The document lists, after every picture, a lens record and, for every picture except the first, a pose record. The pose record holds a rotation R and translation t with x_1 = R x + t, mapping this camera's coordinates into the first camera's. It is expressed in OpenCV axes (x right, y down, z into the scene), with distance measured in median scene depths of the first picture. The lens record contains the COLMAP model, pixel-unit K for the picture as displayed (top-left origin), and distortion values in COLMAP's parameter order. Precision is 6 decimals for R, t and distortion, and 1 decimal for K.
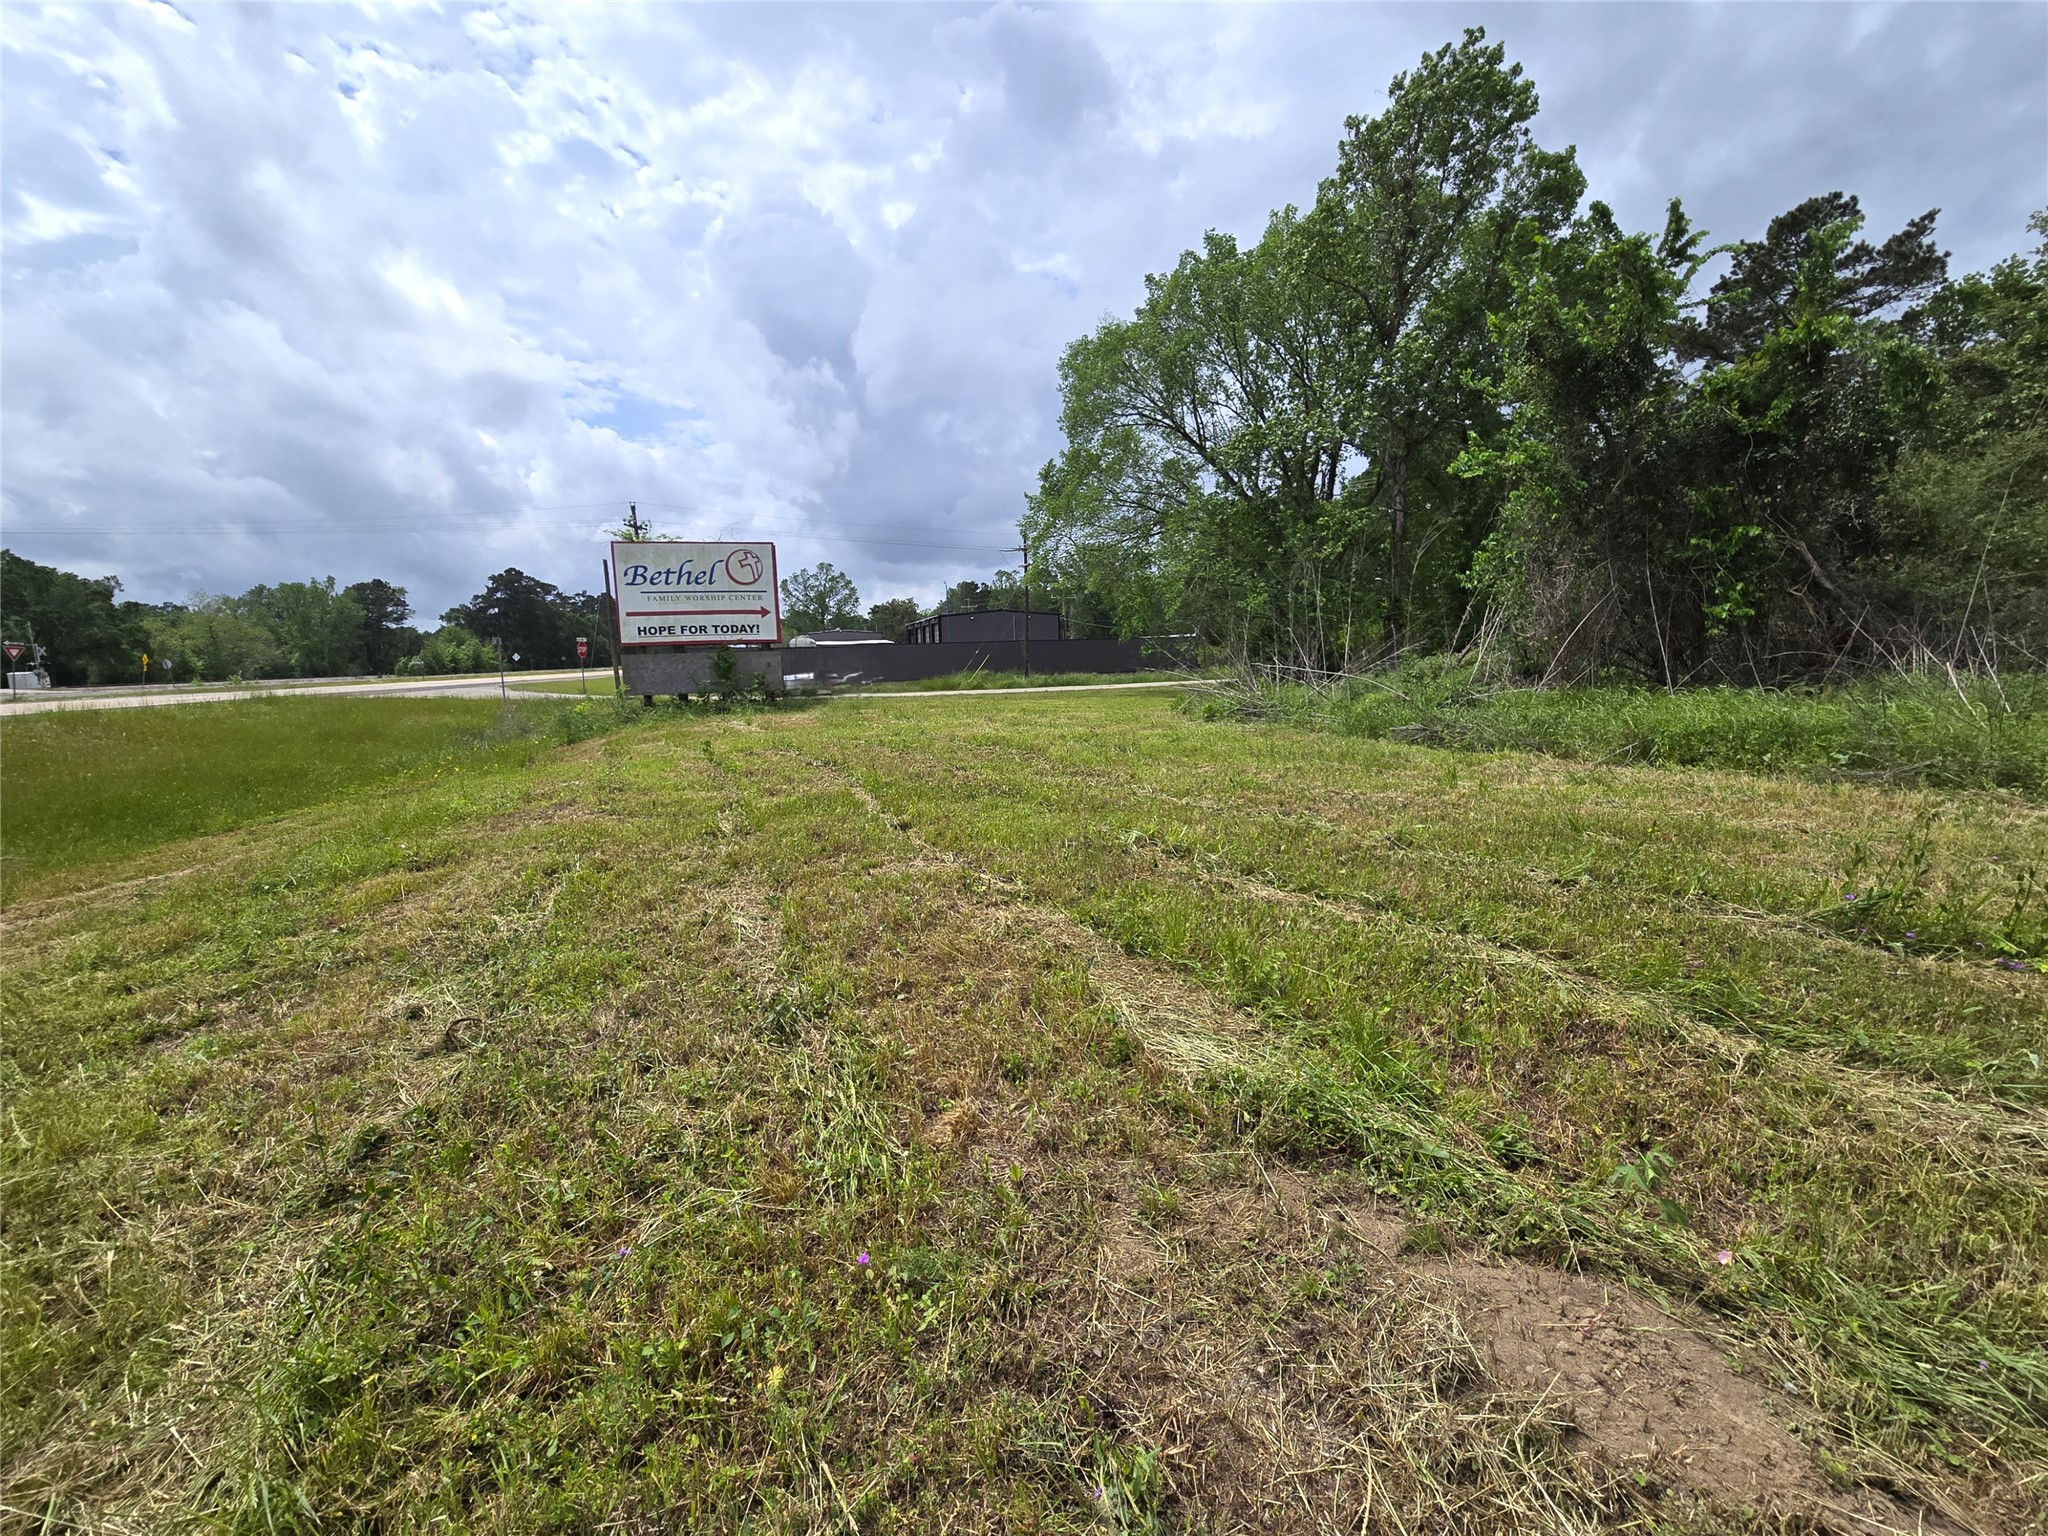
lens RADIAL K [[834.3, 0, 1032.5], [0, 834.3, 761.4], [0, 0, 1]] dist [0.001138, 0.000339]
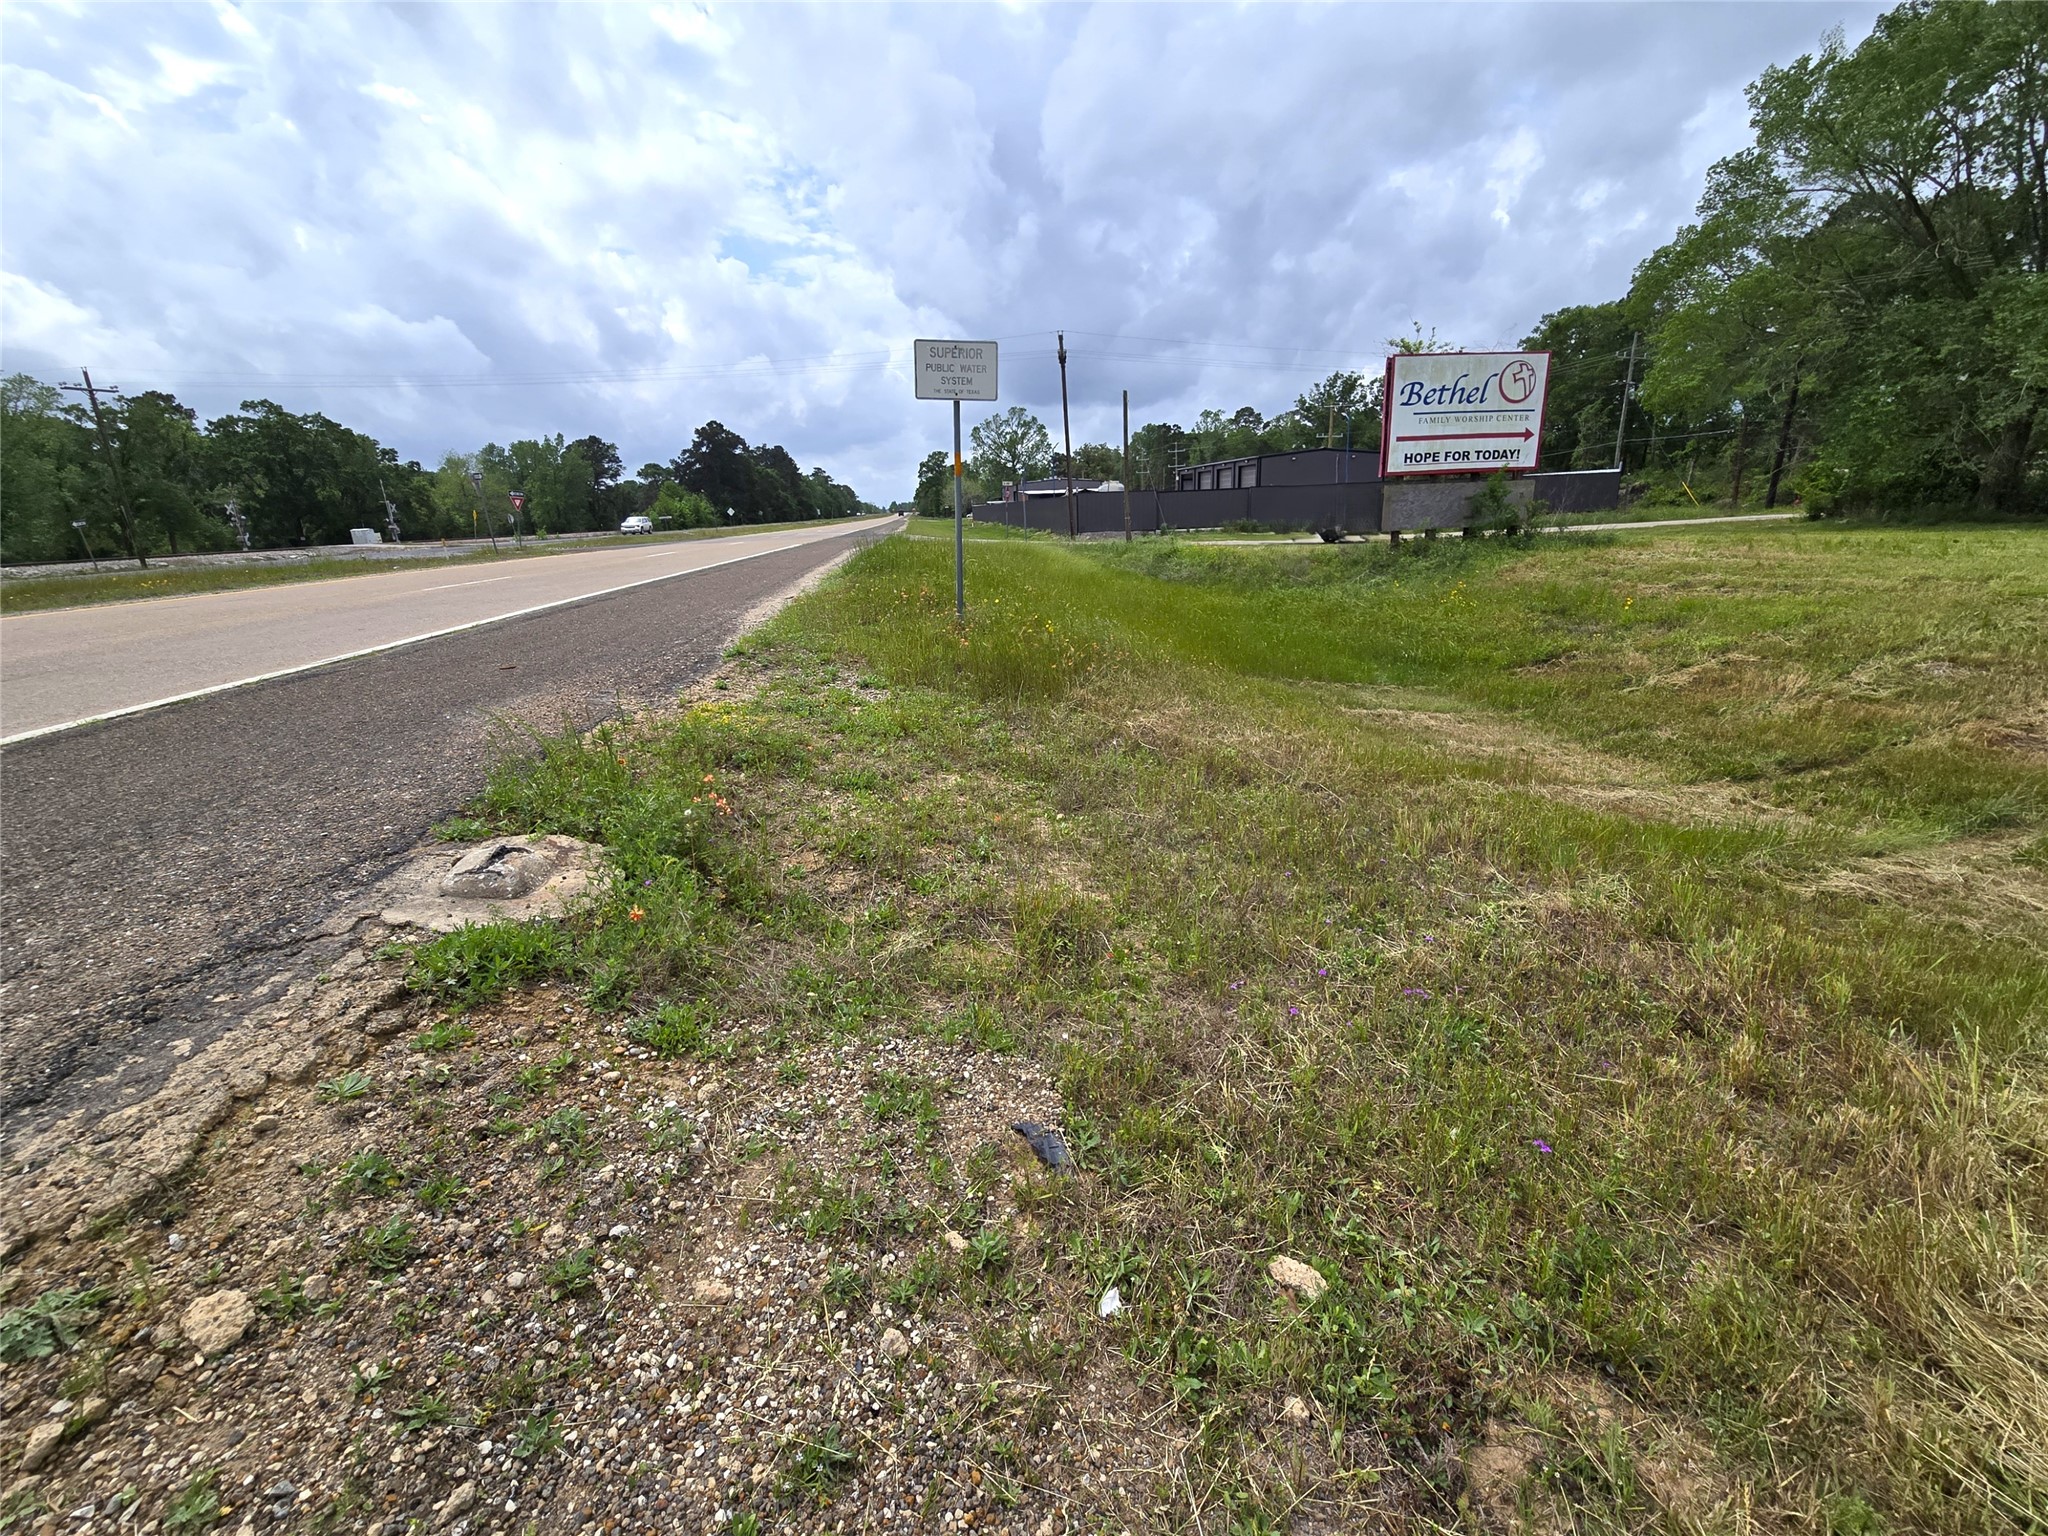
lens RADIAL K [[834.3, 0, 1032.5], [0, 834.3, 761.4], [0, 0, 1]] dist [0.001138, 0.000339]
pose [[0.992308, 0.024968, -0.121249, -0.738229], [-0.004405, 0.985951, 0.166975, 0.020540], [0.123714, -0.165157, 0.978477, -0.004089]]
